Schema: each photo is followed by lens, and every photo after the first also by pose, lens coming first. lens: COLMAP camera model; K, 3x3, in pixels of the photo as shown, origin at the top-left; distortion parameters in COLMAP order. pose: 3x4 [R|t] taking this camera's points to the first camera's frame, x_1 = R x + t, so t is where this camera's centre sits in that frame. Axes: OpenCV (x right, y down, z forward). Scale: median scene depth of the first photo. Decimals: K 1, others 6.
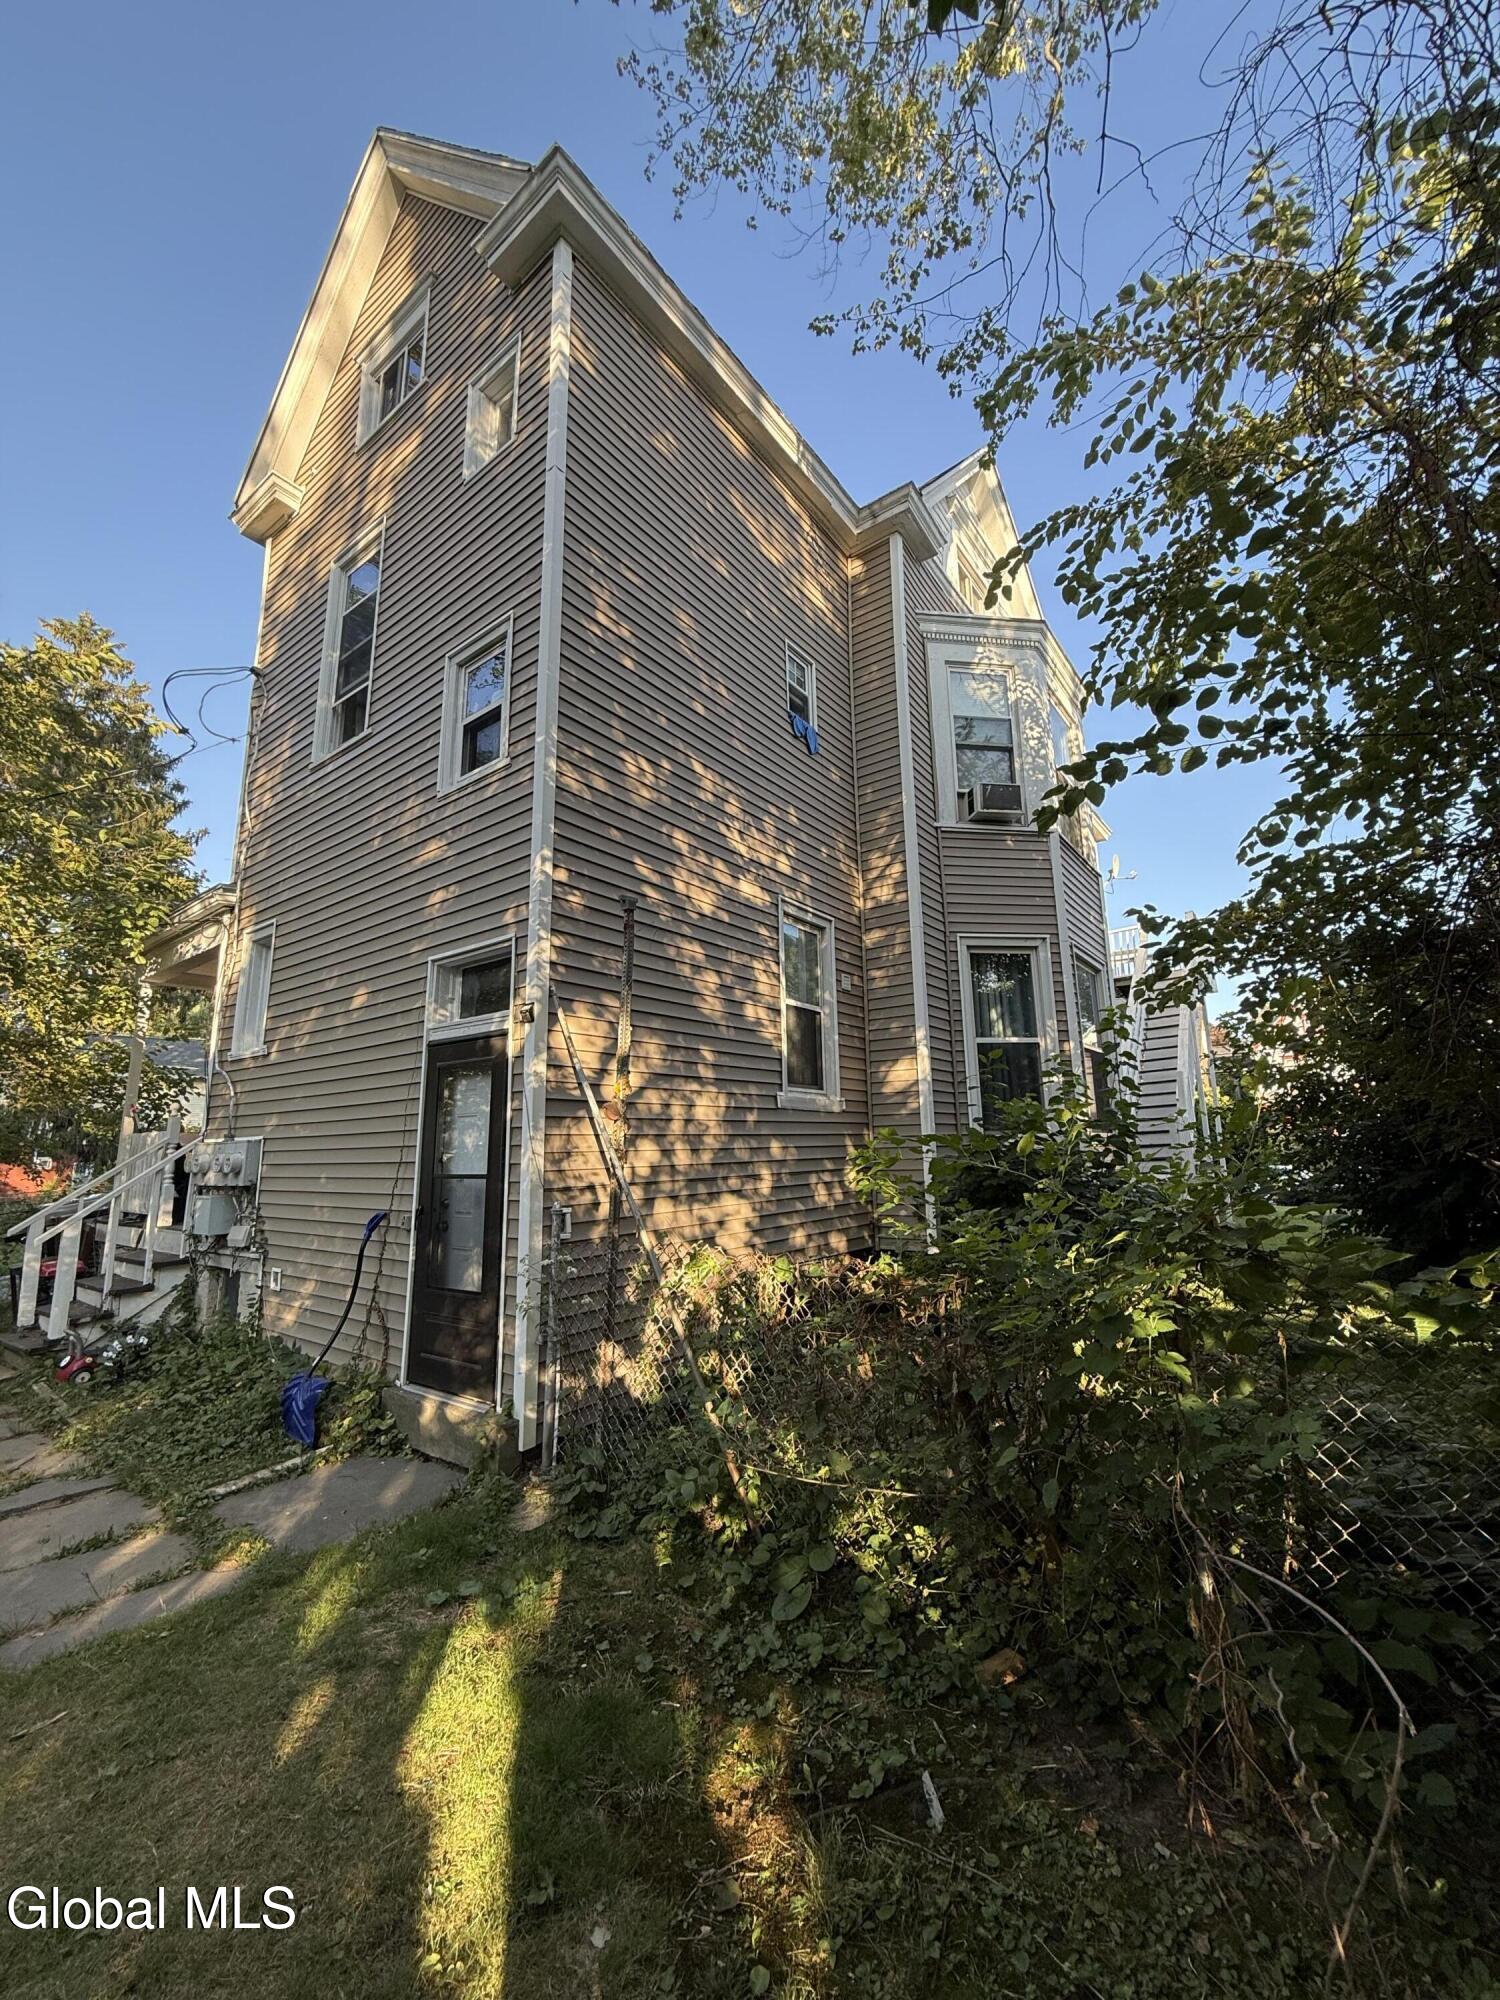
lens RADIAL K [[801.9, 0, 752.4], [0, 801.9, 997.1], [0, 0, 1]] dist [-0.000483, 0.000283]
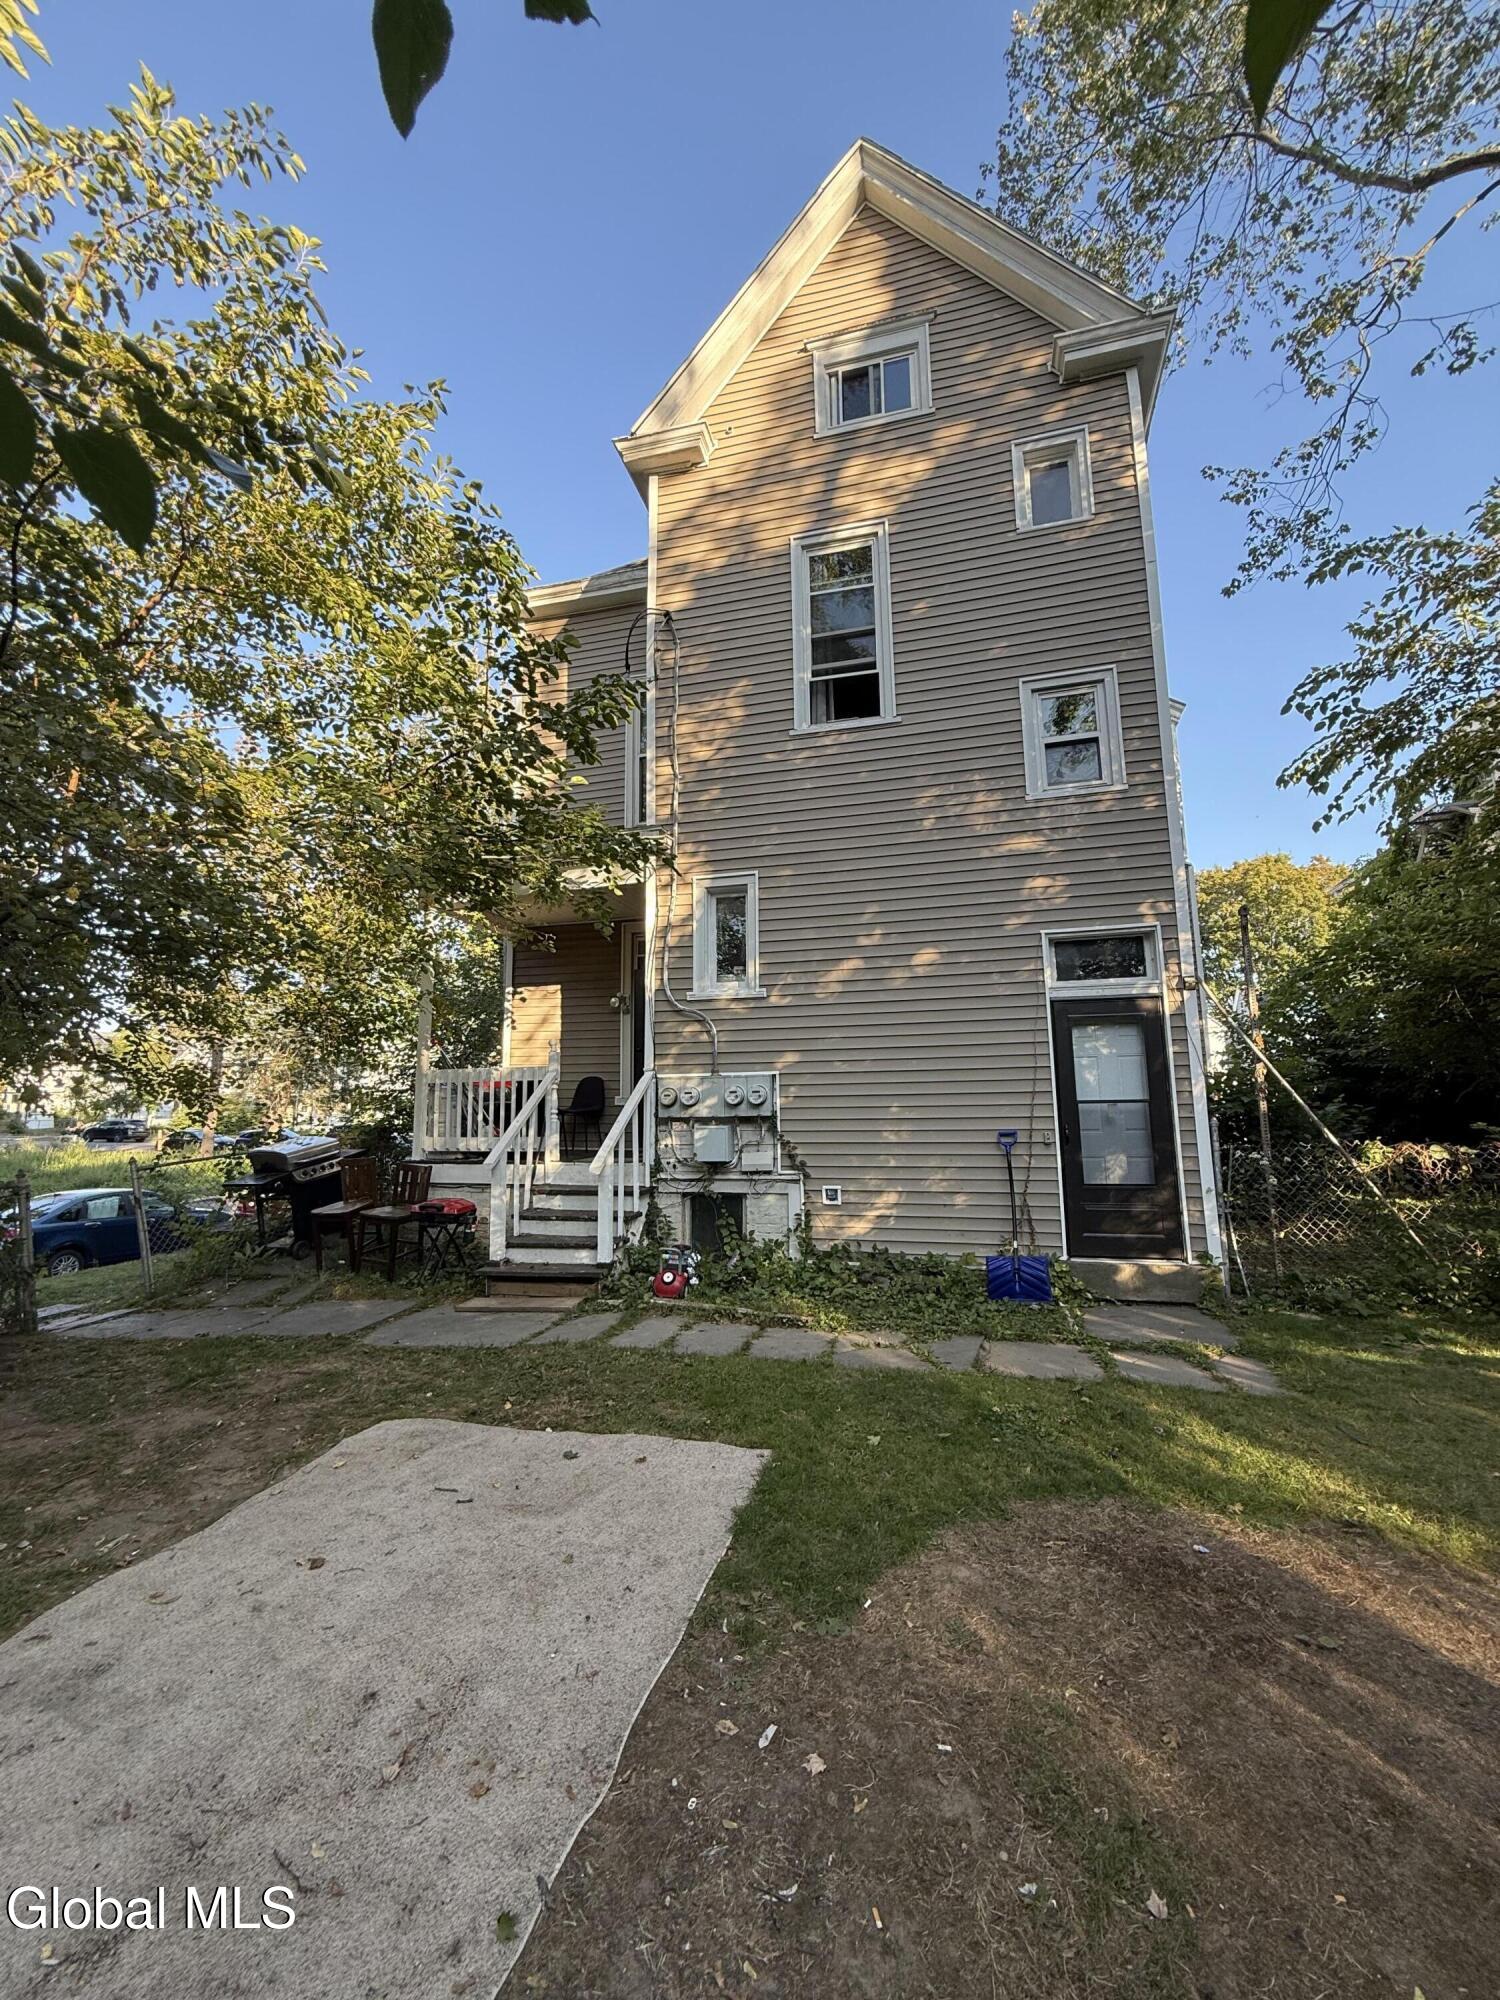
lens RADIAL K [[801.9, 0, 748.2], [0, 801.9, 999.5], [0, 0, 1]] dist [-0.000483, 0.000283]
pose [[0.927677, 0.054031, 0.369453, -1.310795], [-0.072767, 0.996664, 0.036957, 0.045204], [-0.366223, -0.061168, 0.928514, -0.004440]]
